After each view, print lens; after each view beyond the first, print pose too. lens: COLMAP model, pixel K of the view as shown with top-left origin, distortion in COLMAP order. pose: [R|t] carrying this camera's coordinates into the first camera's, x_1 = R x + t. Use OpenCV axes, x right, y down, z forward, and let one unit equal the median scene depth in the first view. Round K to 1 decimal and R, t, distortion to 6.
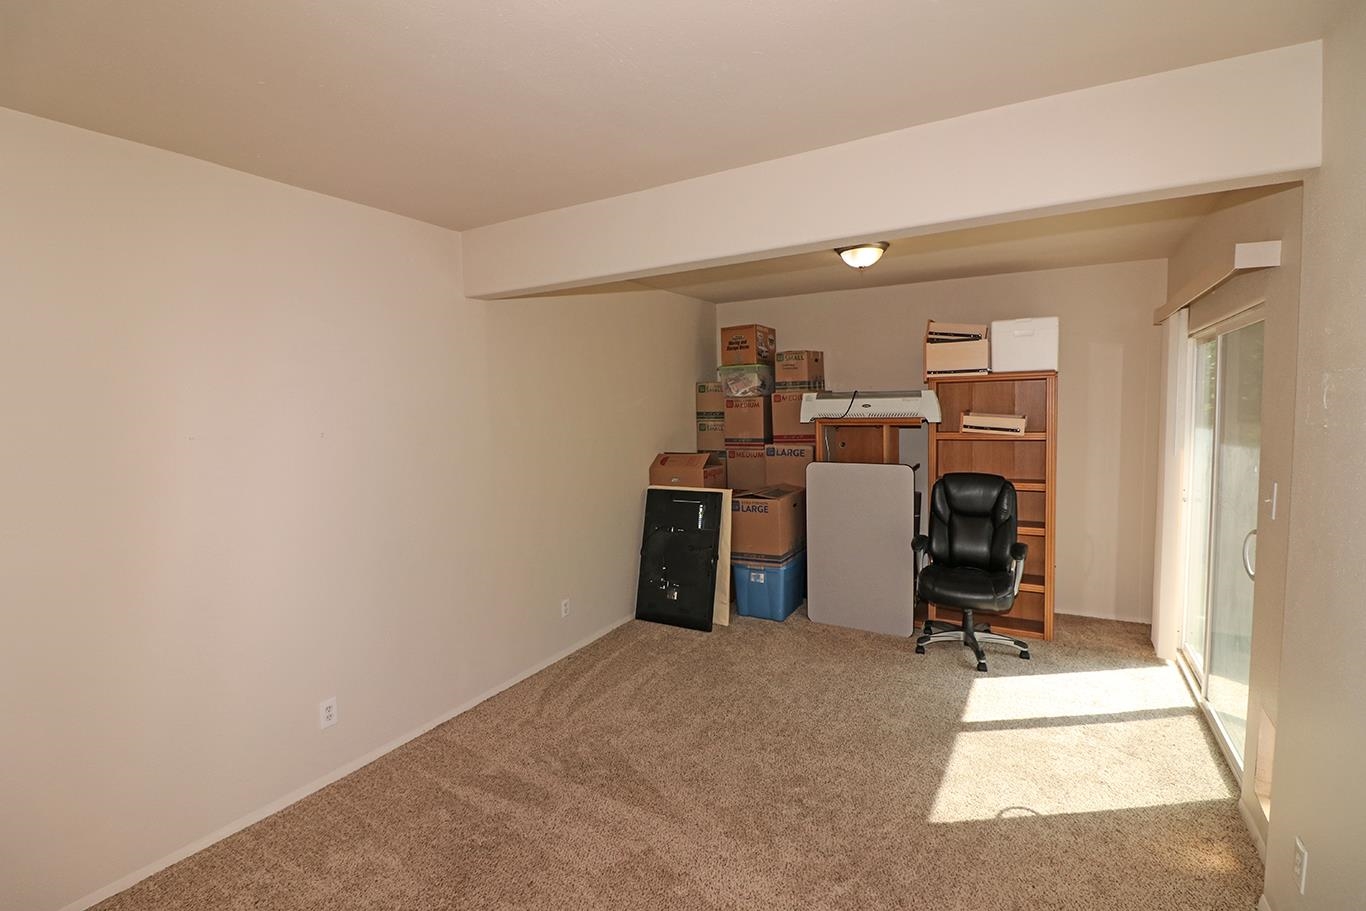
lens RADIAL K [[633.8, 0, 677.7], [0, 633.8, 445.0], [0, 0, 1]] dist [0.000838, -0.010777]
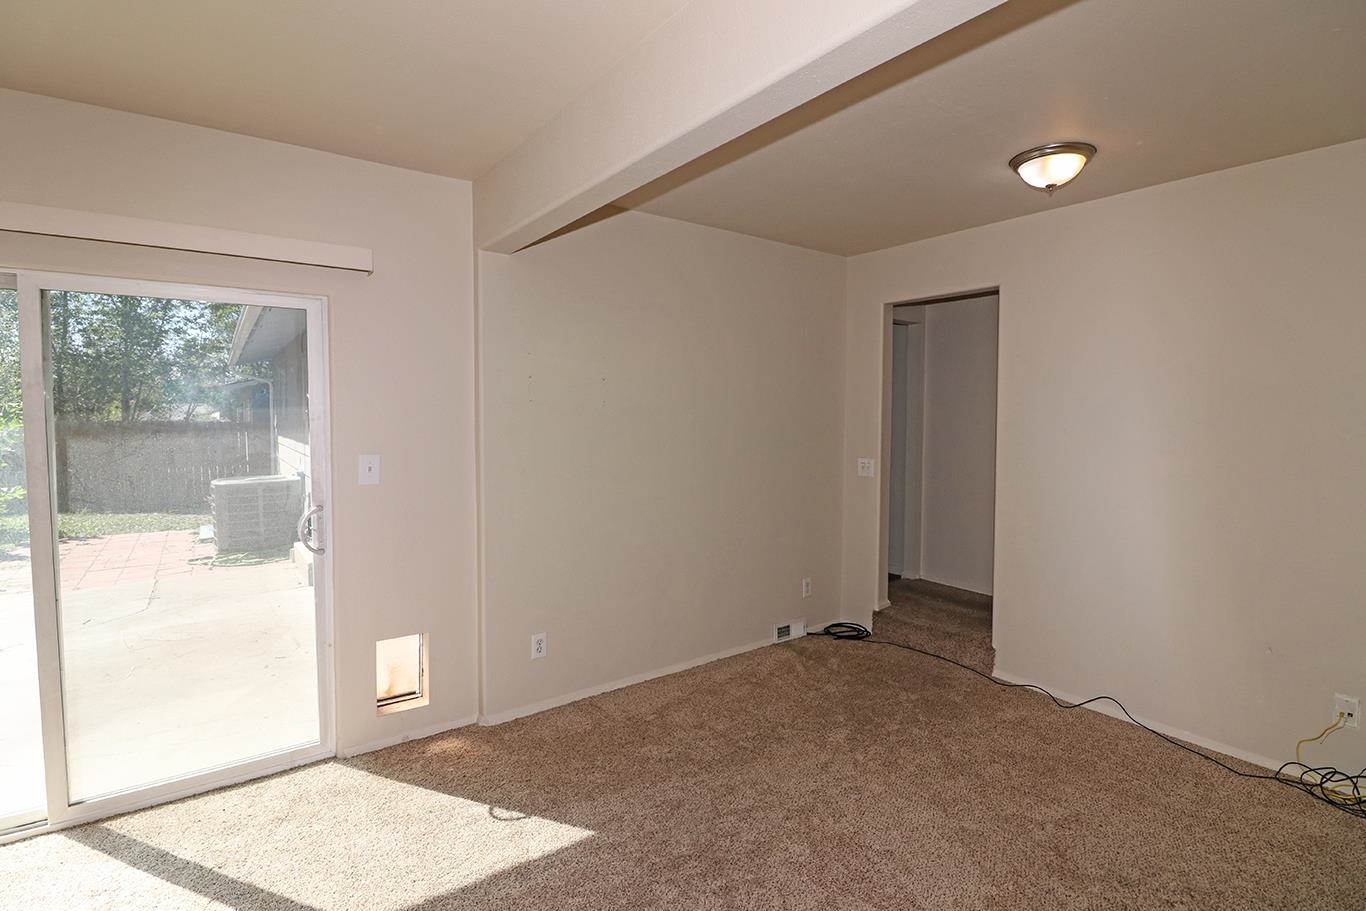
lens RADIAL K [[633.8, 0, 677.7], [0, 633.8, 445.0], [0, 0, 1]] dist [0.000838, -0.010777]
pose [[-0.918559, 0.006612, 0.395229, -0.042389], [0.046142, 0.994818, 0.090596, -0.022834], [-0.392582, 0.101454, -0.914104, 0.951861]]
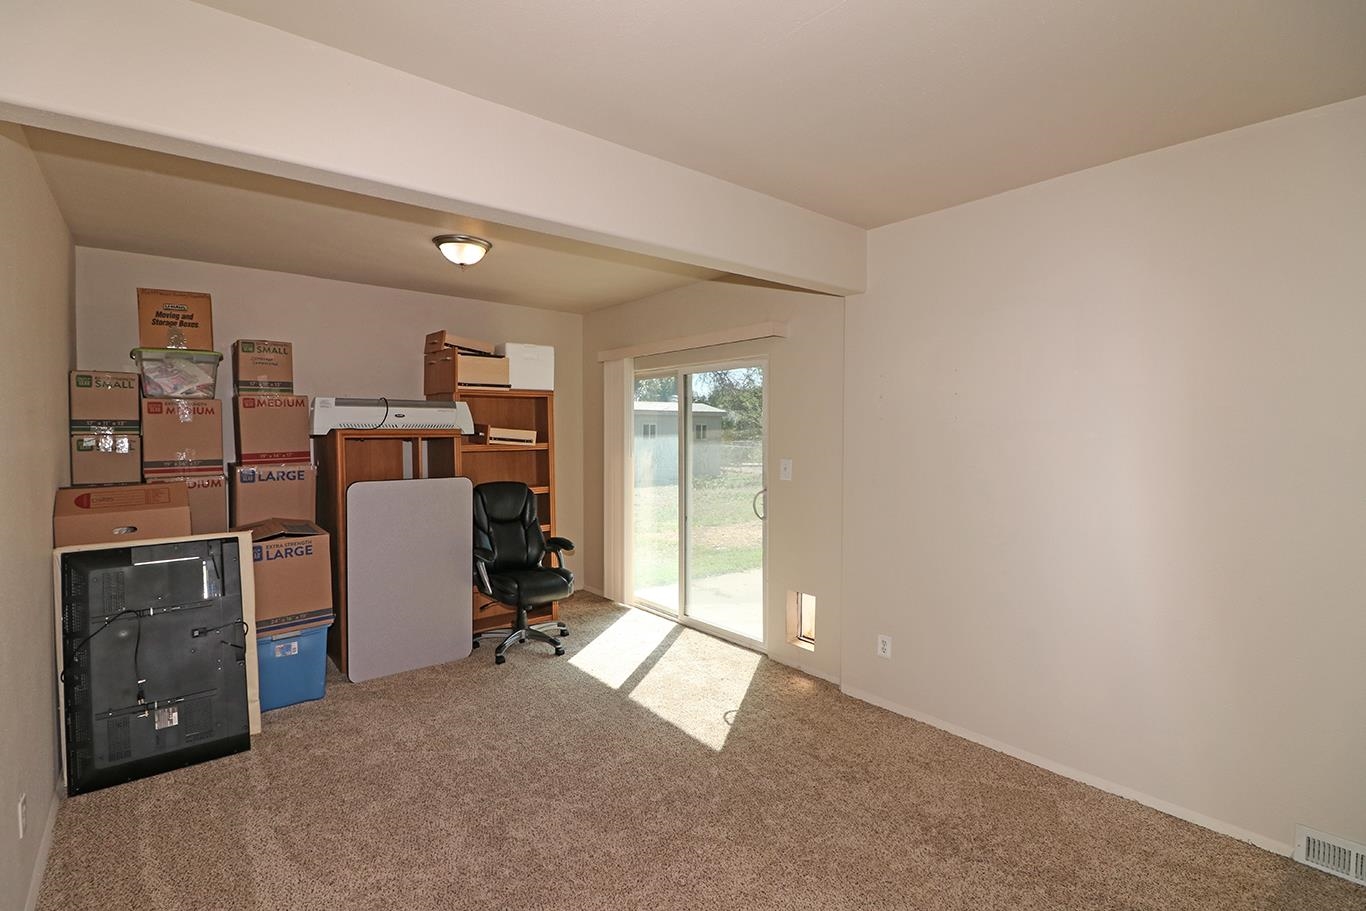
lens RADIAL K [[633.8, 0, 677.7], [0, 633.8, 445.0], [0, 0, 1]] dist [0.000838, -0.010777]
pose [[0.333046, -0.003691, 0.942903, -0.420336], [0.054700, 0.998384, -0.015413, 0.014609], [-0.941323, 0.056710, 0.332710, 0.350262]]
